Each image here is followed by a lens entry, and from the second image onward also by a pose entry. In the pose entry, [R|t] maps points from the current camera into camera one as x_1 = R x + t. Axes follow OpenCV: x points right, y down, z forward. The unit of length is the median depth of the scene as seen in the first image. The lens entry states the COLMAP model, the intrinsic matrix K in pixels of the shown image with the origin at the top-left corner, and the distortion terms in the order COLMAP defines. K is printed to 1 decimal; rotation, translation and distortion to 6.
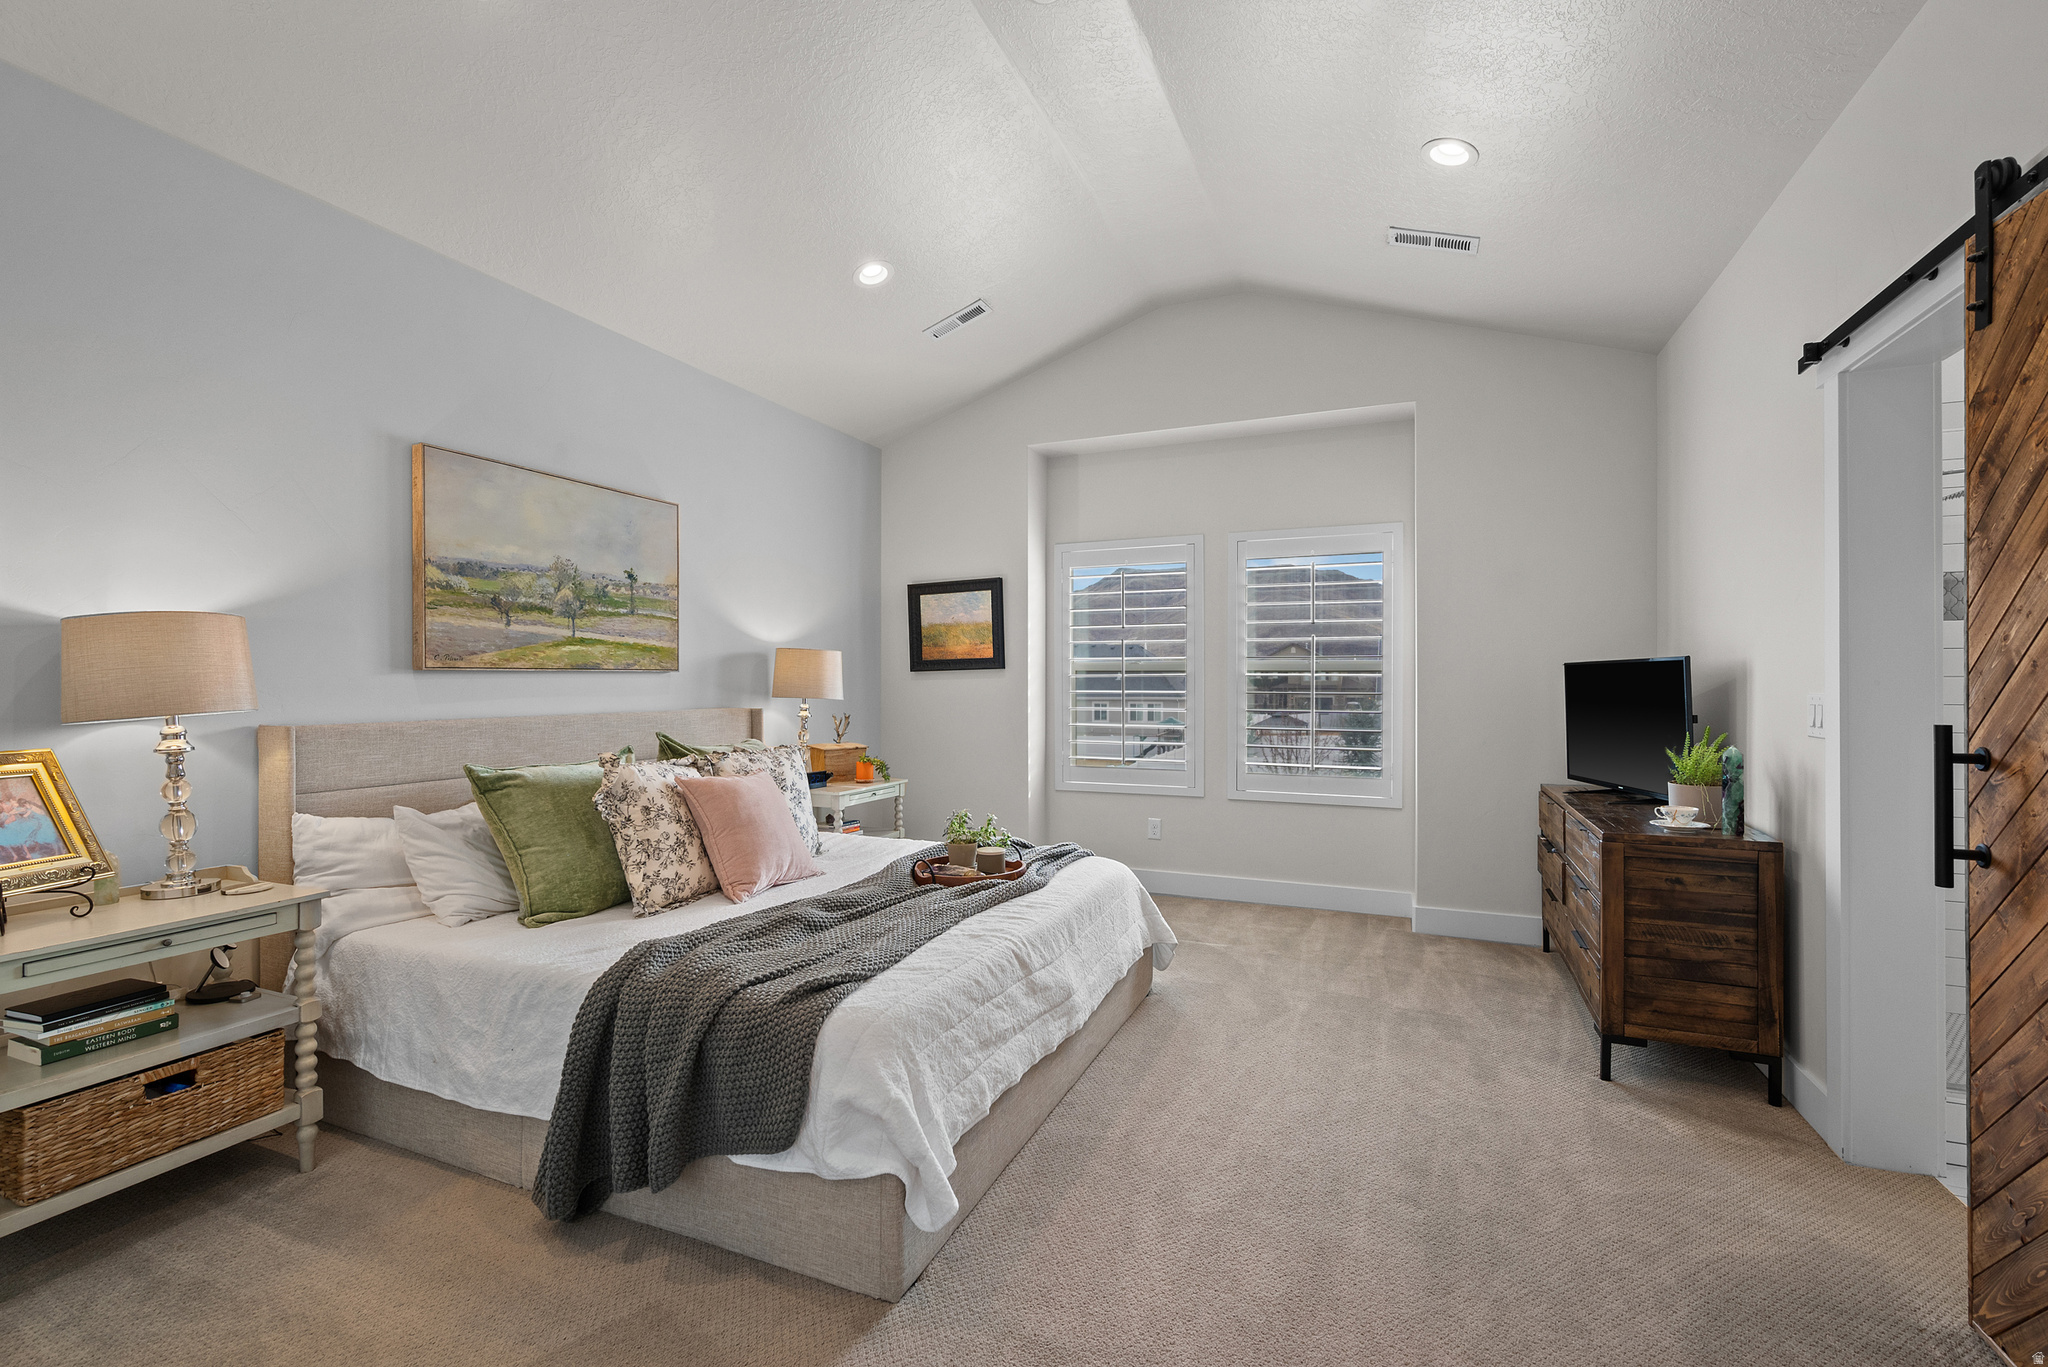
lens RADIAL K [[901.7, 0, 1024.0], [0, 901.7, 683.5], [0, 0, 1]] dist [0.002543, 0.000227]
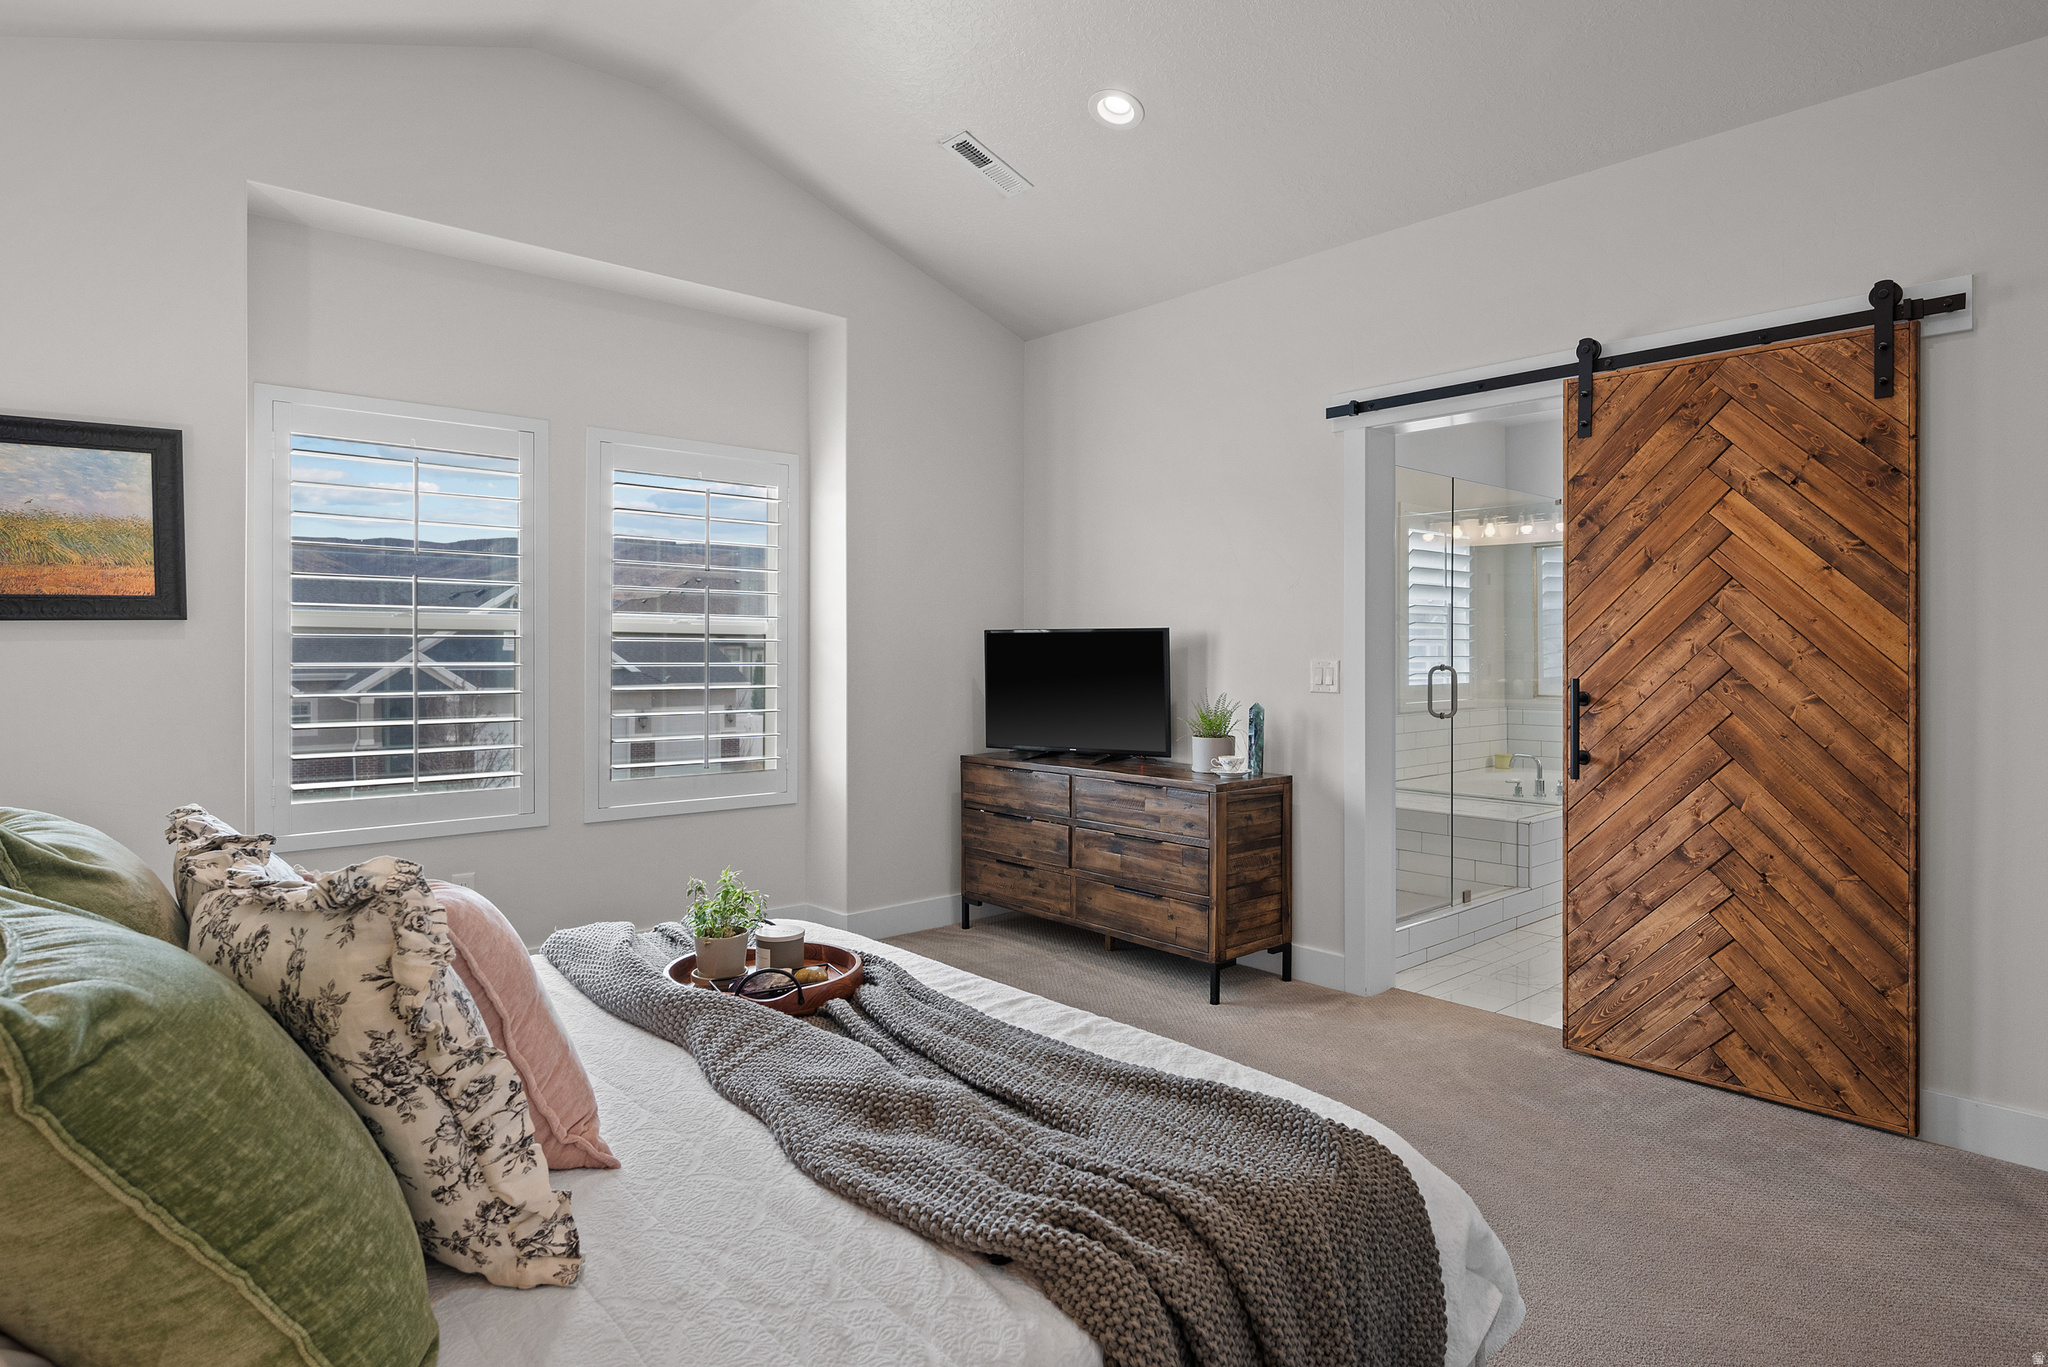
lens RADIAL K [[1137.9, 0, 1027.2], [0, 1137.9, 654.6], [0, 0, 1]] dist [0.030939, 0.000391]
pose [[0.422662, -0.001725, 0.906286, -0.811033], [-0.002520, 0.999992, 0.003078, -0.001029], [-0.906284, -0.003585, 0.422655, 0.663639]]
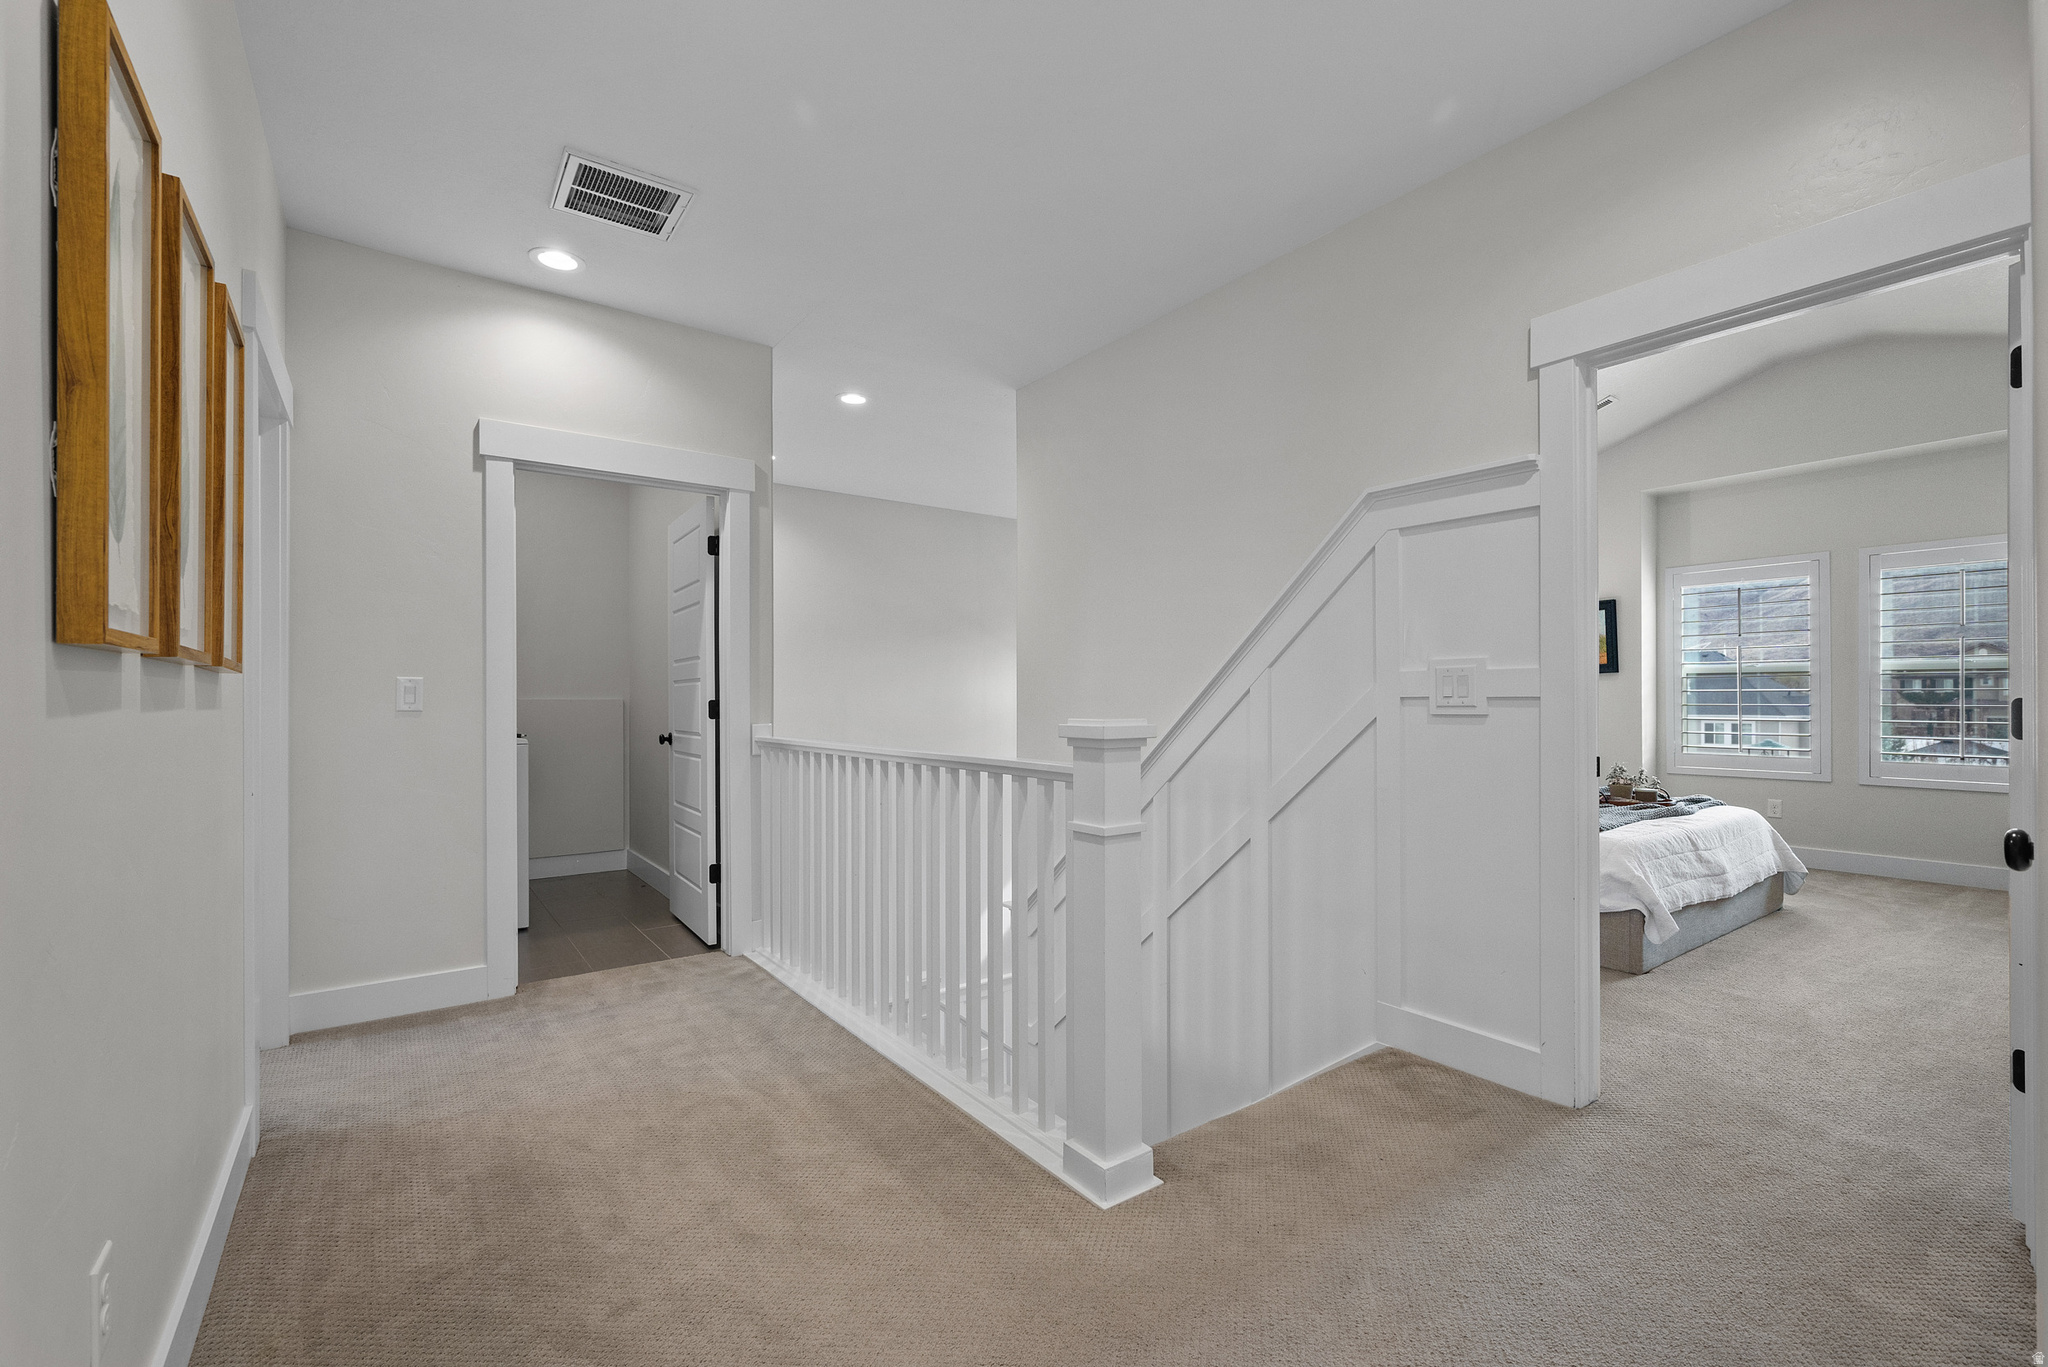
lens RADIAL K [[868.4, 0, 1024.0], [0, 868.4, 683.5], [0, 0, 1]] dist [-0.001575, -0.000156]
pose [[0.854780, 0.001575, -0.518988, -0.199562], [-0.007446, 0.999930, -0.009231, 0.032966], [0.518937, 0.011755, 0.854732, -0.901243]]
